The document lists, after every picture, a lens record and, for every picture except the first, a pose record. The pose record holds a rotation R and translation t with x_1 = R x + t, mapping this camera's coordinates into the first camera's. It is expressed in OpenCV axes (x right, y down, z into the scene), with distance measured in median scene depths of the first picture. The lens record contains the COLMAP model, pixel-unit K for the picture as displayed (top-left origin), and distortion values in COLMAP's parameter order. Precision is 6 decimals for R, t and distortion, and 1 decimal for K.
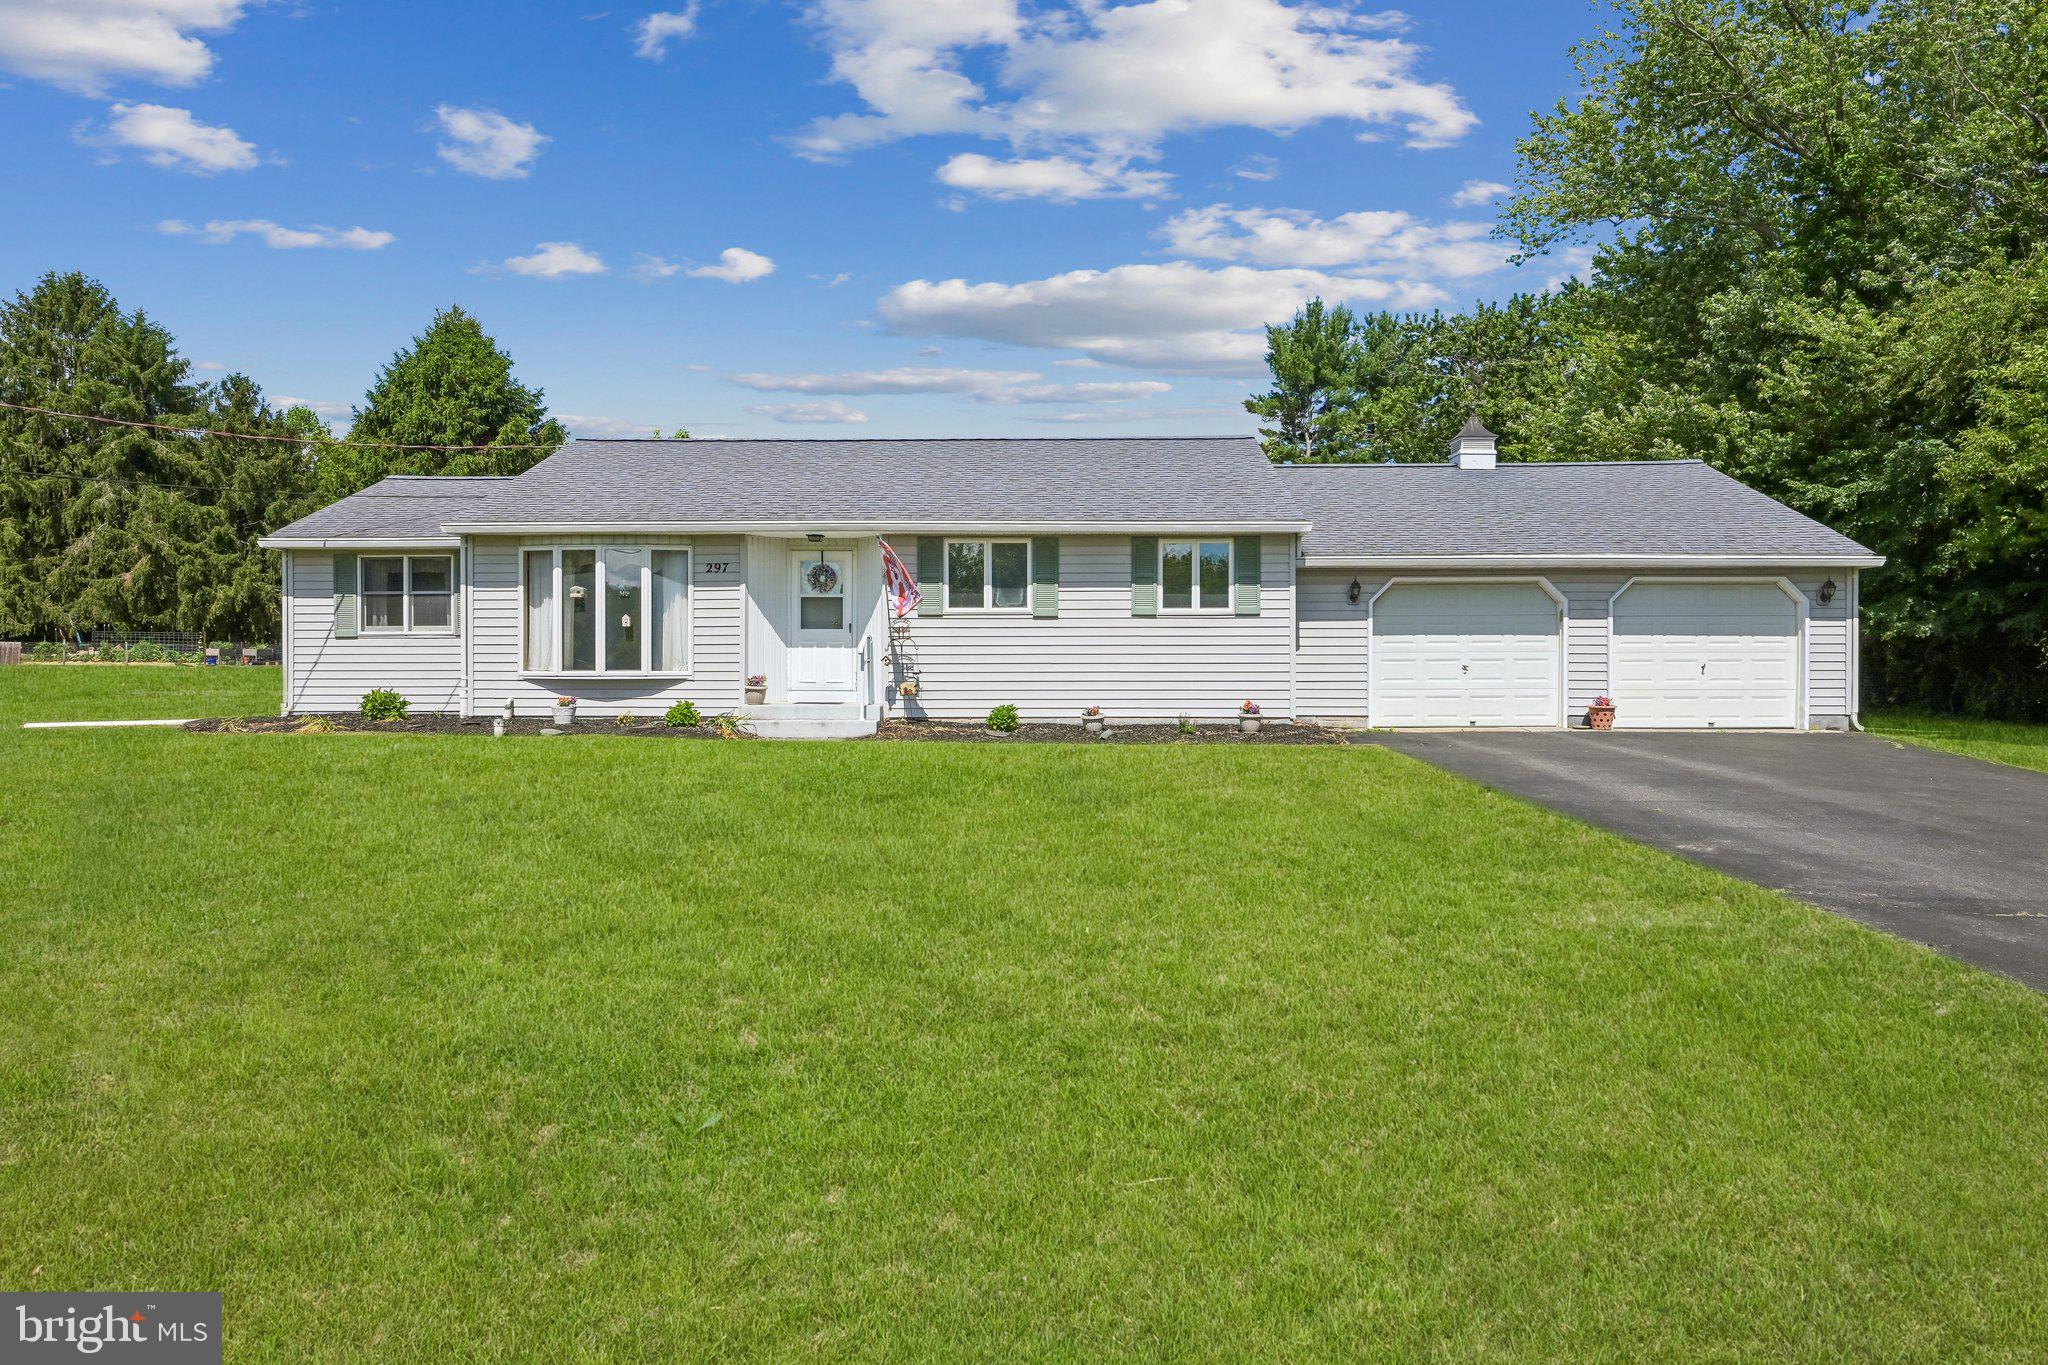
lens RADIAL K [[1262.3, 0, 1027.2], [0, 1262.3, 681.9], [0, 0, 1]] dist [0.005435, -0.001373]
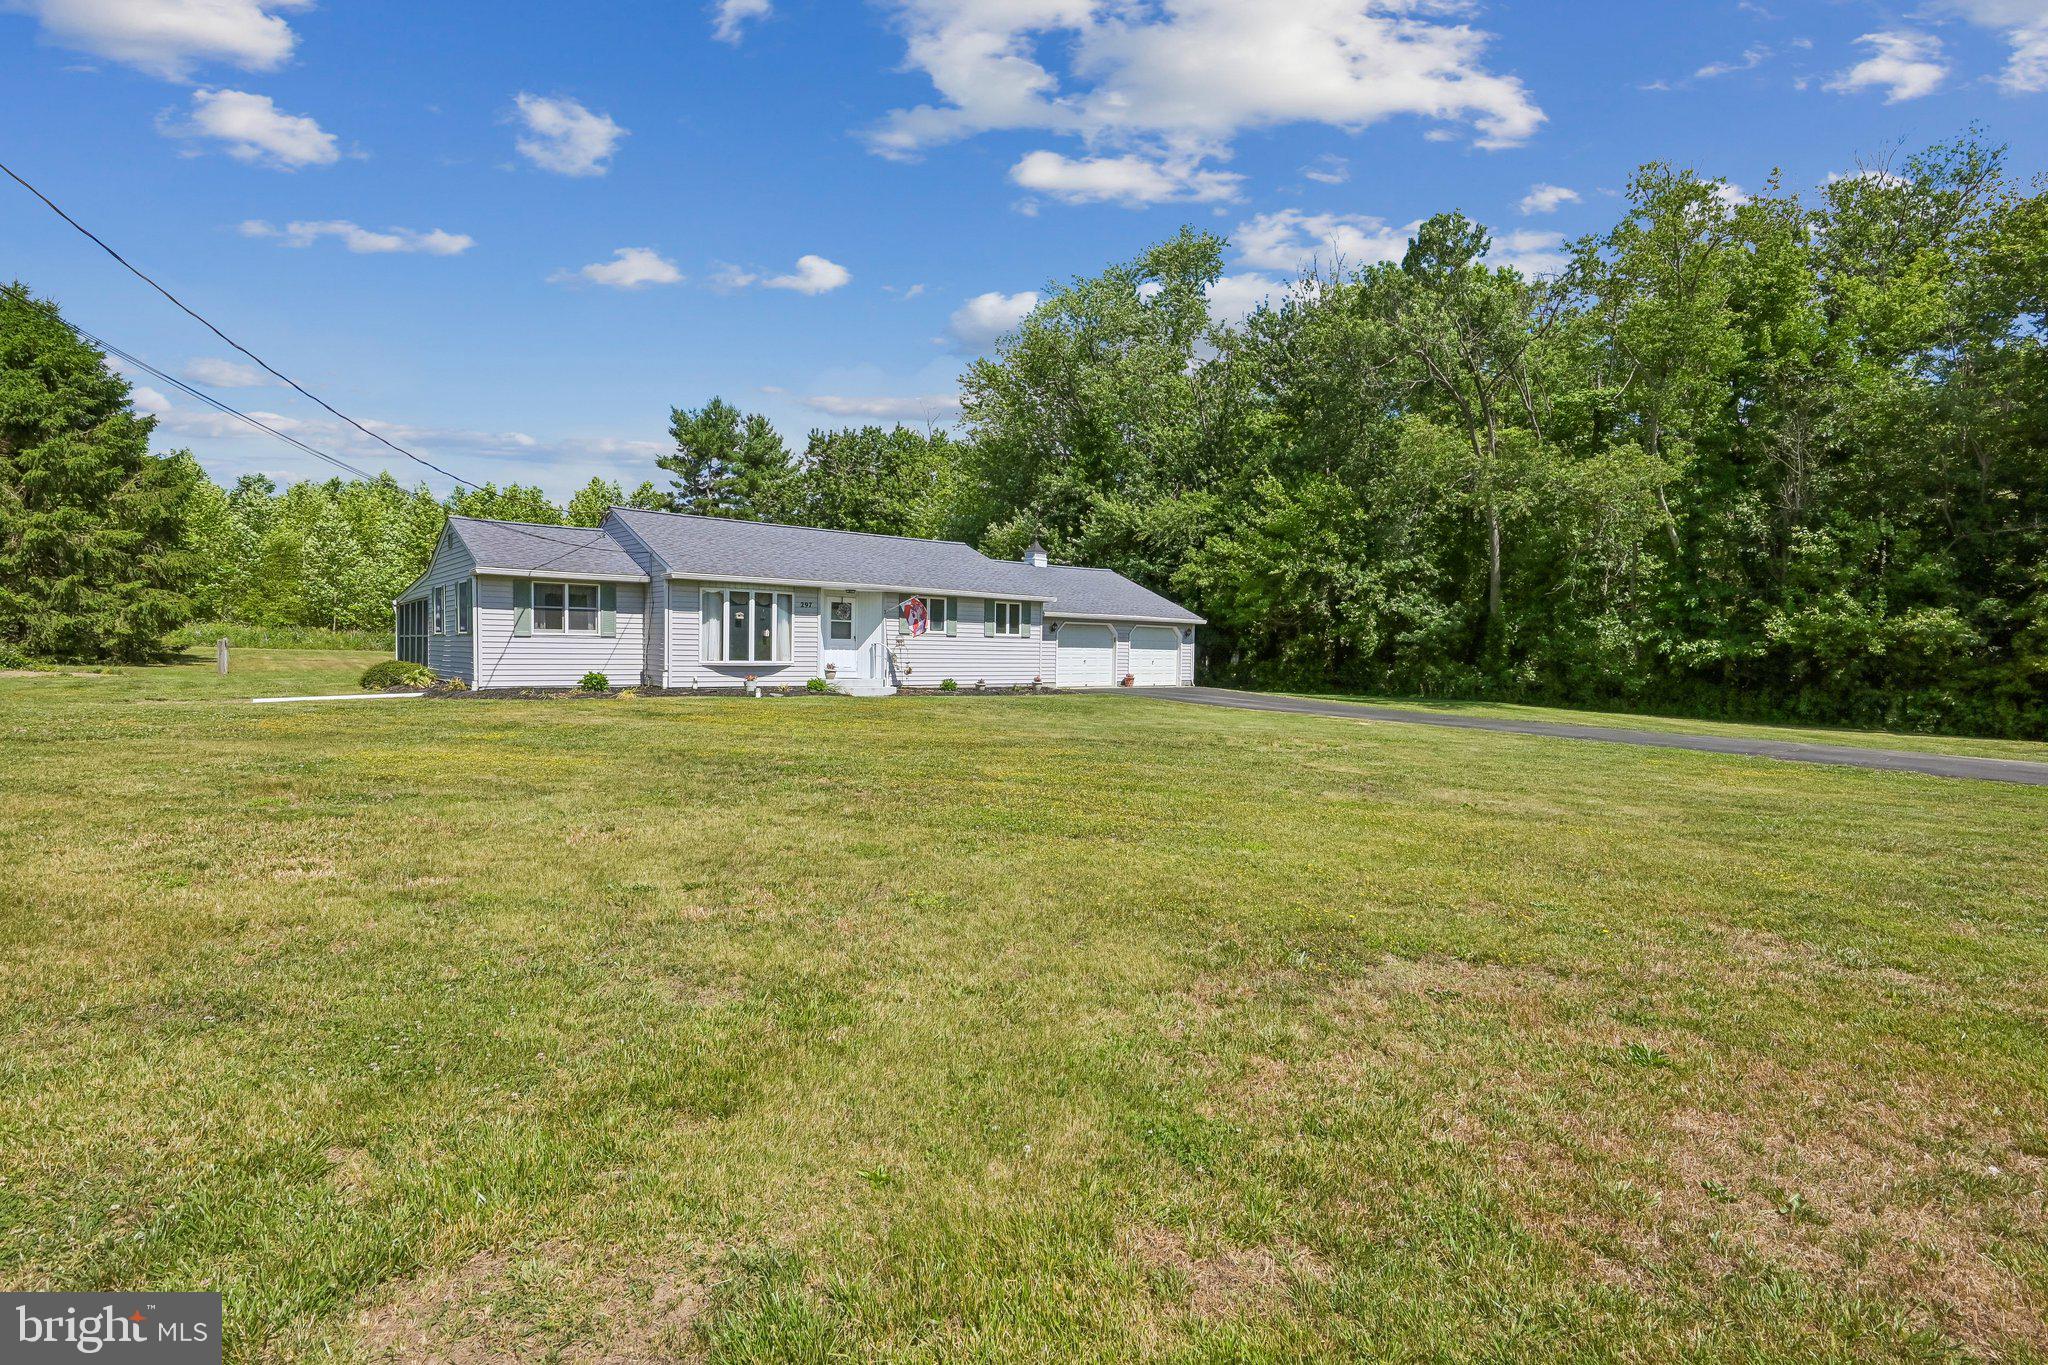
lens RADIAL K [[1014.7, 0, 1026.2], [0, 1014.7, 677.0], [0, 0, 1]] dist [-0.002616, -0.000337]
pose [[0.736259, -0.005181, 0.676680, -1.014454], [-0.004769, 0.999906, 0.012845, -0.006140], [-0.676683, -0.012685, 0.736165, -0.309200]]
